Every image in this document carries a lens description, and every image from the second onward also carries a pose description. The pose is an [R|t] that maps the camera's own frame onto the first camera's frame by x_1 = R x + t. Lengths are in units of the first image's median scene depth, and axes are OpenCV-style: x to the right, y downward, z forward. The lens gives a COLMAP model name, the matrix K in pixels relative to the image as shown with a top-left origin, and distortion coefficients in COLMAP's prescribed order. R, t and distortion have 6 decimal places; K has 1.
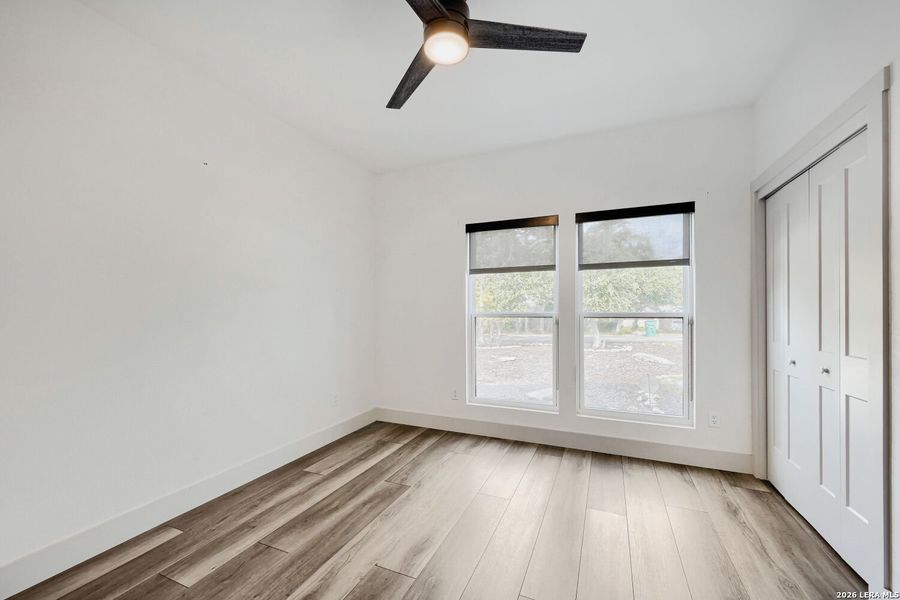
lens RADIAL K [[370.1, 0, 453.9], [0, 370.1, 309.8], [0, 0, 1]] dist [-0.001945, 0.000077]
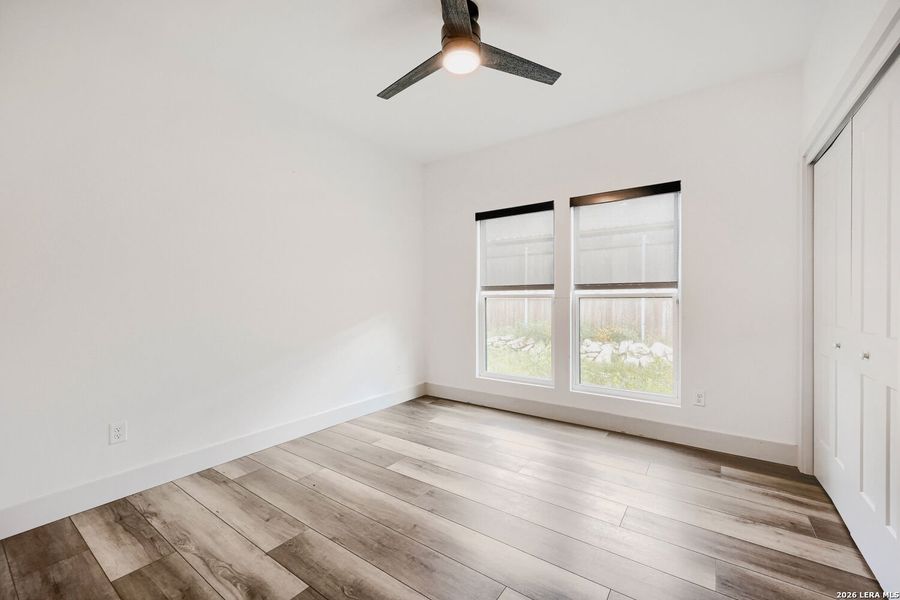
lens RADIAL K [[370.1, 0, 446.1], [0, 370.1, 298.9], [0, 0, 1]] dist [-0.001945, 0.000077]
pose [[0.973551, -0.006867, -0.228368, 0.217761], [0.011587, 0.999746, 0.019334, -0.000486], [0.228177, -0.021469, 0.973383, -0.096153]]
